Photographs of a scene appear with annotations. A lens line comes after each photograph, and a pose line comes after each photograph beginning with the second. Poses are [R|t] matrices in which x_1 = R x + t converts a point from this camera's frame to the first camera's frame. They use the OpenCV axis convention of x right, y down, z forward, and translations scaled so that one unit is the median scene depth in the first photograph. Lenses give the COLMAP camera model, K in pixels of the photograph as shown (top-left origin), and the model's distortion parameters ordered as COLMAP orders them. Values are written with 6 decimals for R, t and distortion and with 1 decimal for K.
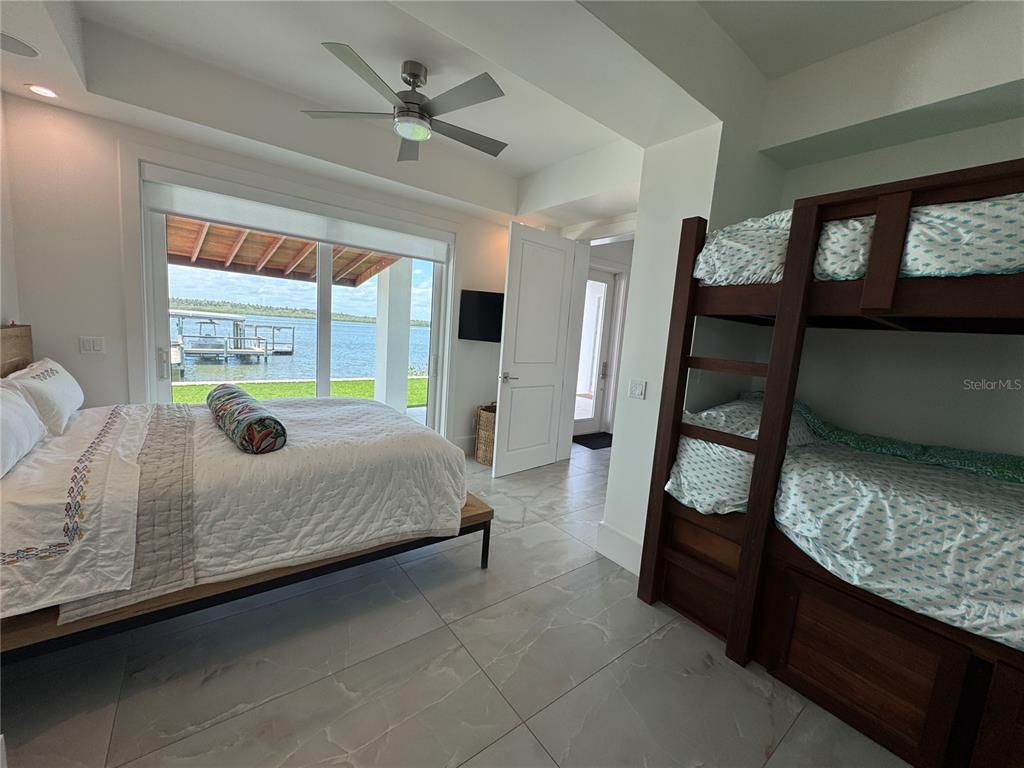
lens RADIAL K [[407.2, 0, 513.5], [0, 407.2, 383.2], [0, 0, 1]] dist [-0.003416, 0.000046]
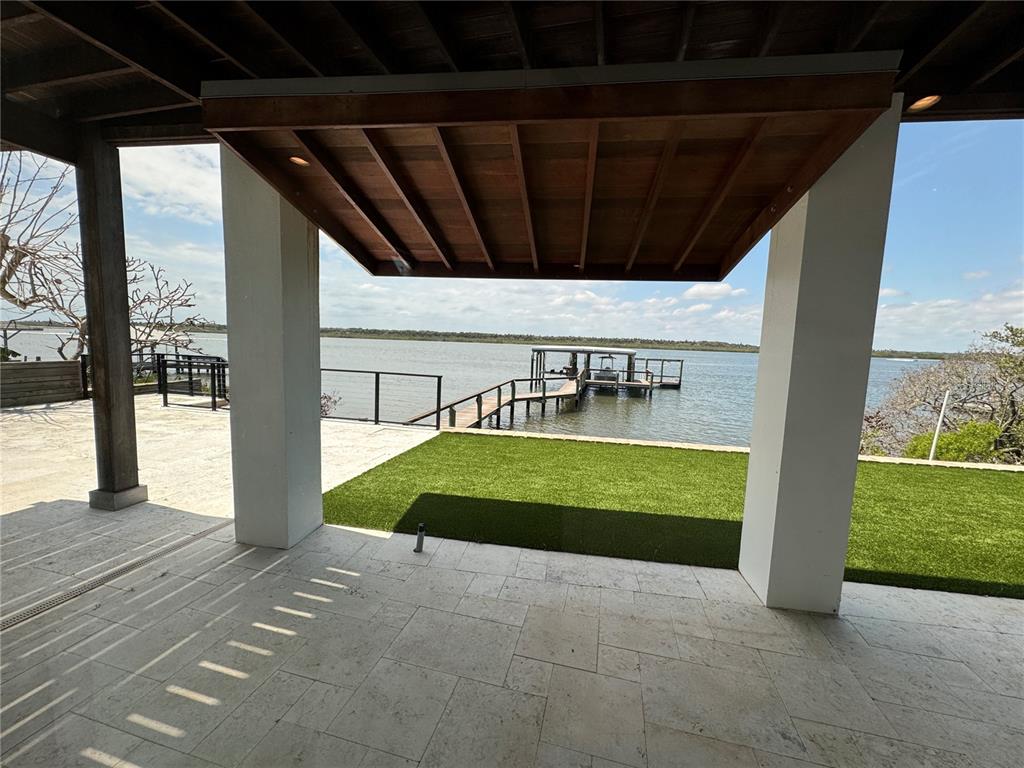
lens RADIAL K [[407.2, 0, 514.4], [0, 407.2, 384.1], [0, 0, 1]] dist [-0.003416, 0.000046]
pose [[0.620567, 0.031790, -0.783509, -0.034509], [-0.090122, 0.995448, -0.030991, -0.017394], [0.778957, 0.089843, 0.620607, 0.114222]]
